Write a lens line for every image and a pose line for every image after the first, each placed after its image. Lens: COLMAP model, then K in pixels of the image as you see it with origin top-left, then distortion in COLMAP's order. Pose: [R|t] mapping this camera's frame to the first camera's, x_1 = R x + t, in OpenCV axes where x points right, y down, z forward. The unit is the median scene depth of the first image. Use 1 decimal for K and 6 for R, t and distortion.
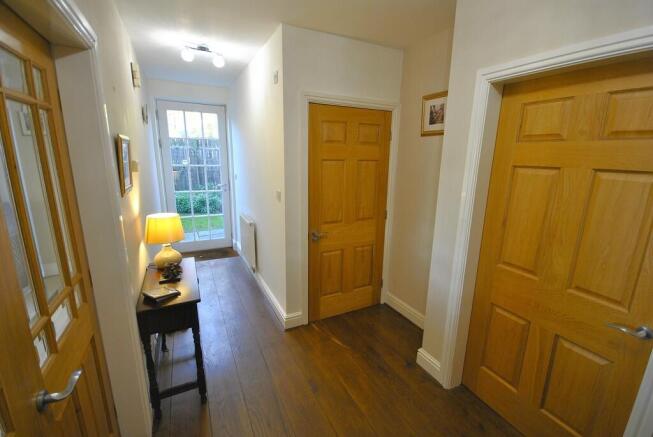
lens RADIAL K [[292.6, 0, 332.7], [0, 292.6, 219.7], [0, 0, 1]] dist [0.000237, -0.000376]
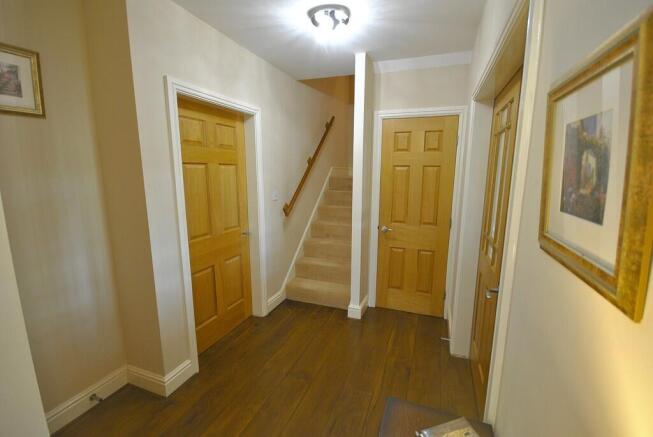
lens RADIAL K [[292.6, 0, 332.7], [0, 292.6, 219.7], [0, 0, 1]] dist [0.000237, -0.000376]
pose [[-0.676256, -0.144029, 0.722450, -0.913661], [0.145910, 0.935083, 0.323000, -0.308900], [-0.722072, 0.323844, -0.611340, 1.601501]]
